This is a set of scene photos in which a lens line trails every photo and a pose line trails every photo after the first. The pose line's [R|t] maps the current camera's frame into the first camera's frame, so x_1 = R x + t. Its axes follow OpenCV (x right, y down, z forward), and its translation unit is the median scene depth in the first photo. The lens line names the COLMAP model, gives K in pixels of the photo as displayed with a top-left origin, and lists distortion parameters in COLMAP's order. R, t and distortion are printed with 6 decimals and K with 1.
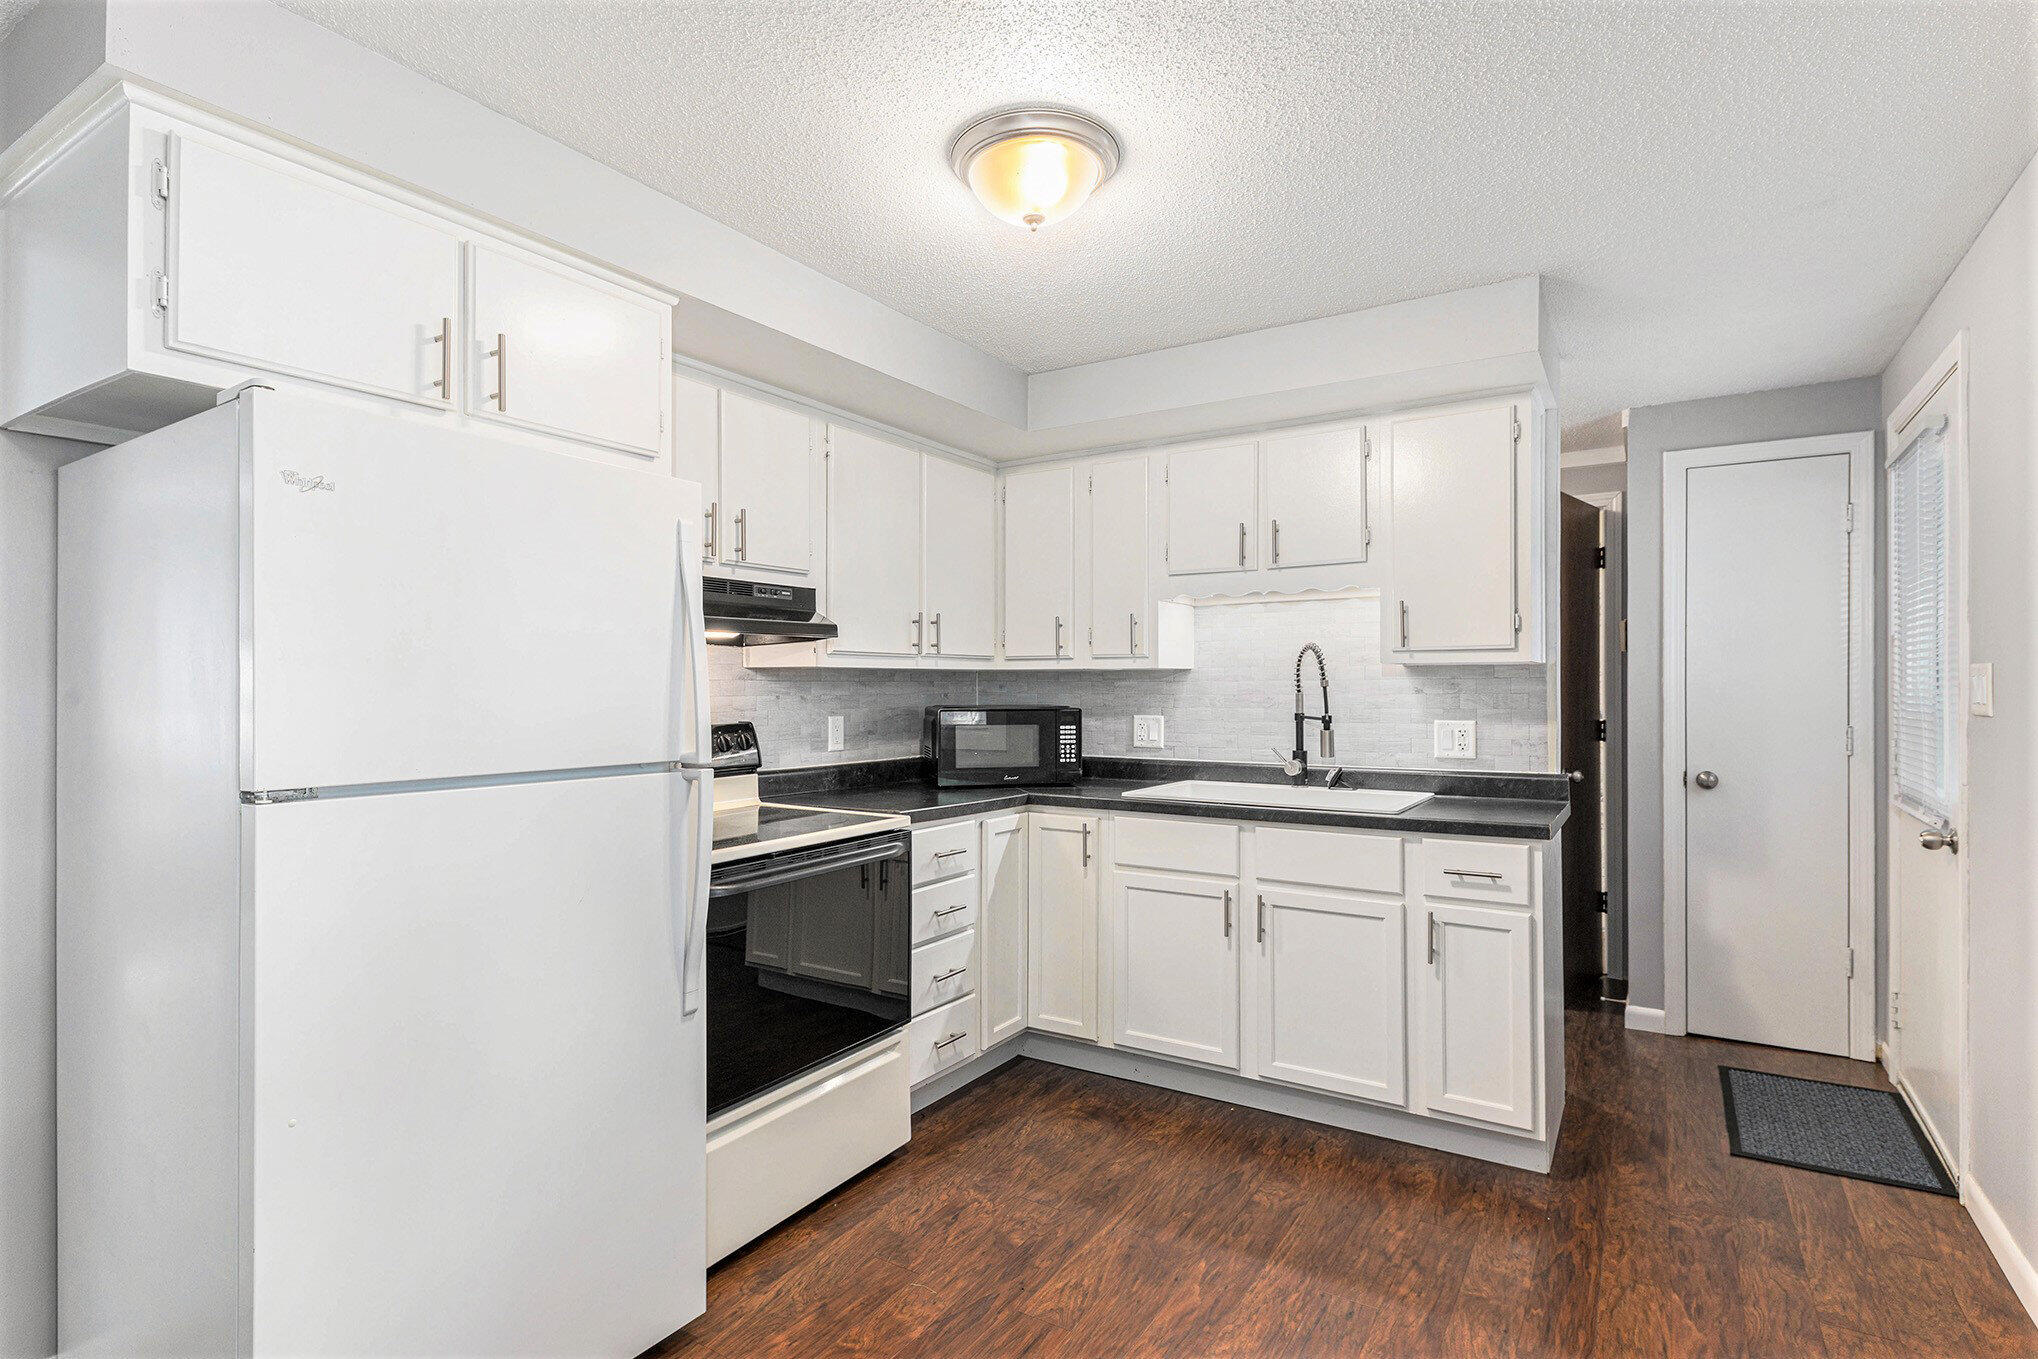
lens RADIAL K [[1015.7, 0, 1021.4], [0, 1015.7, 676.4], [0, 0, 1]] dist [0.006874, -0.000394]
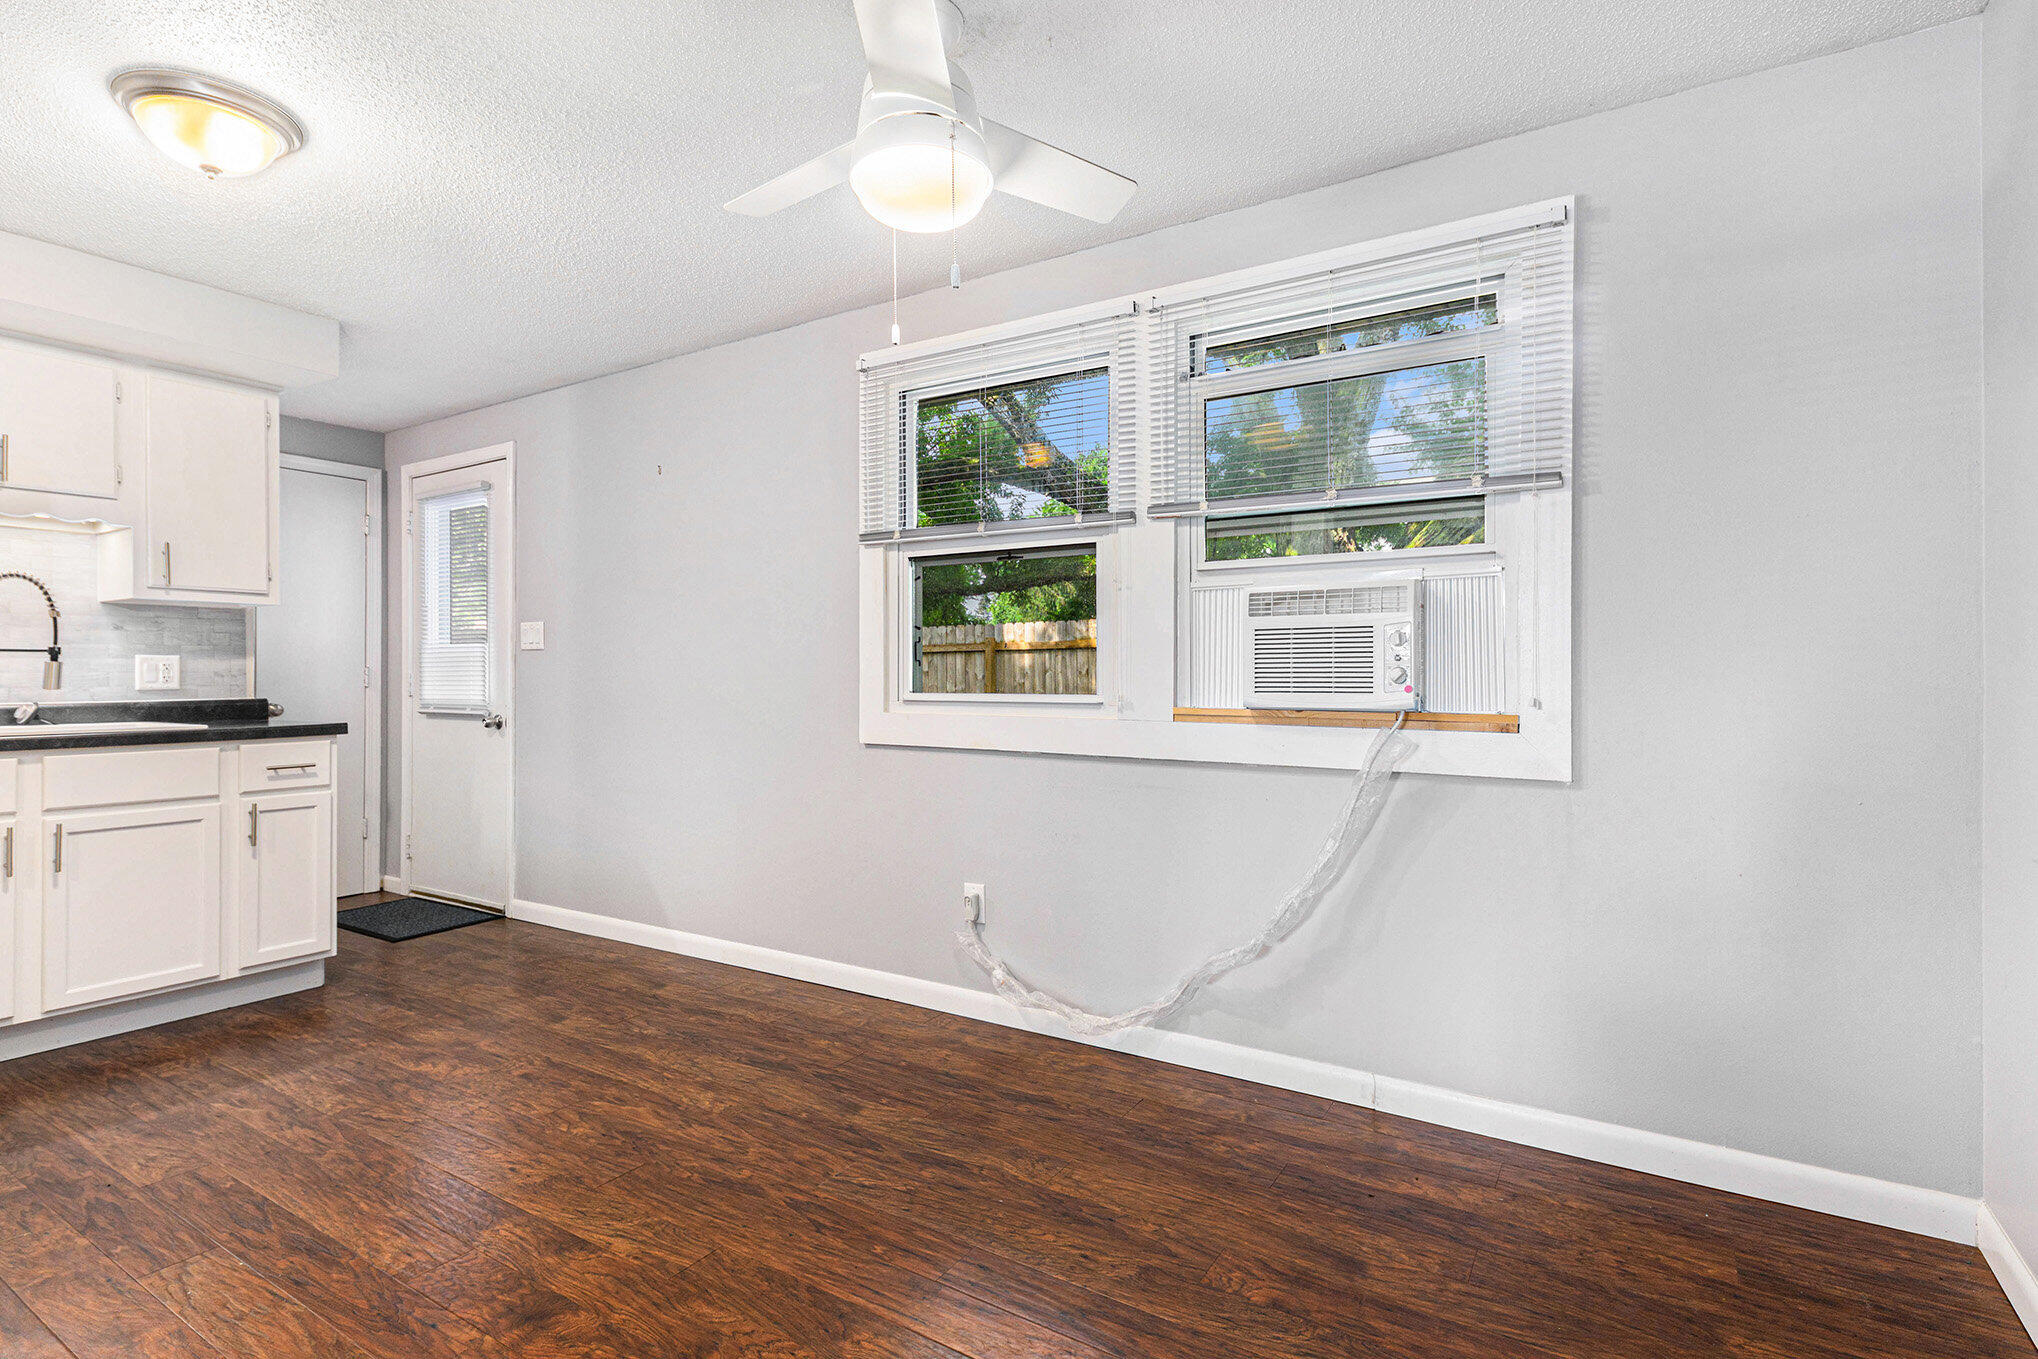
lens RADIAL K [[992.8, 0, 1020.6], [0, 992.8, 677.5], [0, 0, 1]] dist [-0.001655, -0.000470]
pose [[-0.000159, 0.000804, 1.000000, -0.717027], [-0.008451, 0.999964, -0.000805, 0.066459], [-0.999964, -0.008451, -0.000152, 0.073055]]
